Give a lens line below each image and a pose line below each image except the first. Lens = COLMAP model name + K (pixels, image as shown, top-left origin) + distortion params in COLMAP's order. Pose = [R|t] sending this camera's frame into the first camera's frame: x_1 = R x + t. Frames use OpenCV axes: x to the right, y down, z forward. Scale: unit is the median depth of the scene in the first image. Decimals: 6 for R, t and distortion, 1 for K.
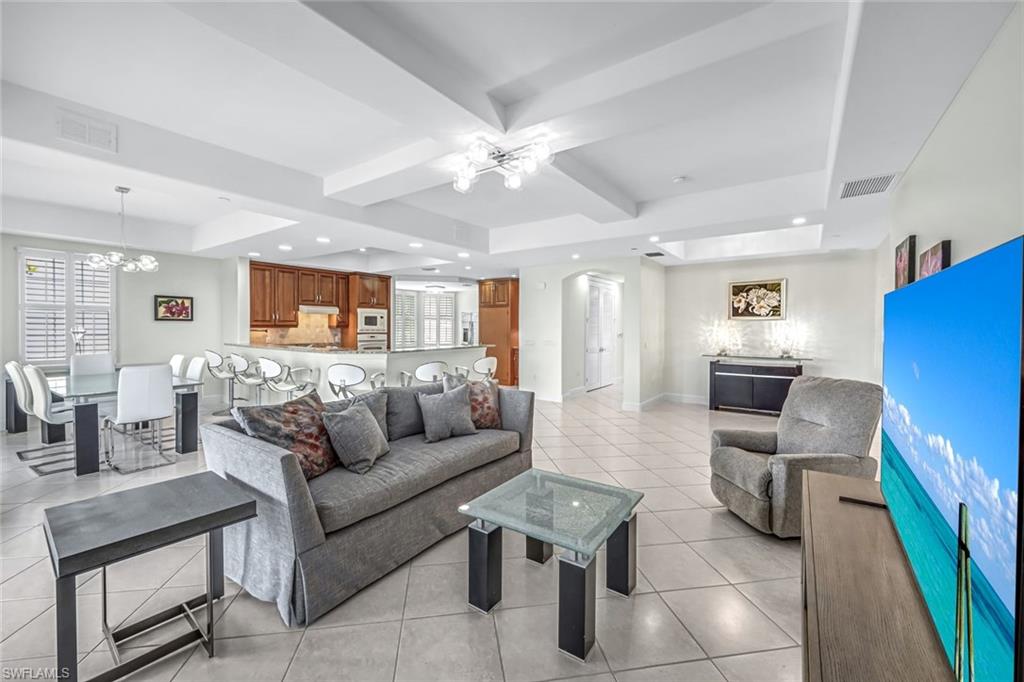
lens RADIAL K [[407.0, 0, 520.2], [0, 407.0, 337.1], [0, 0, 1]] dist [0.003012, -0.000199]
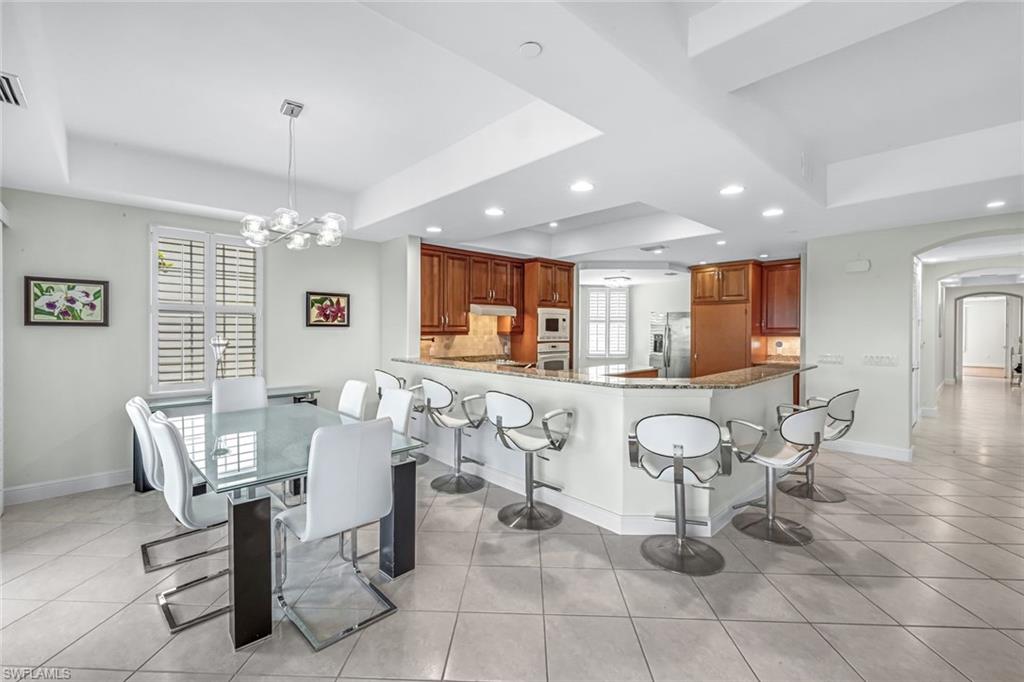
lens RADIAL K [[407.0, 0, 503.5], [0, 407.0, 336.0], [0, 0, 1]] dist [0.003012, -0.000199]
pose [[0.982750, 0.000539, -0.184940, -0.347825], [-0.001692, 0.999980, -0.006079, -0.016806], [0.184933, 0.006287, 0.982731, 0.295044]]
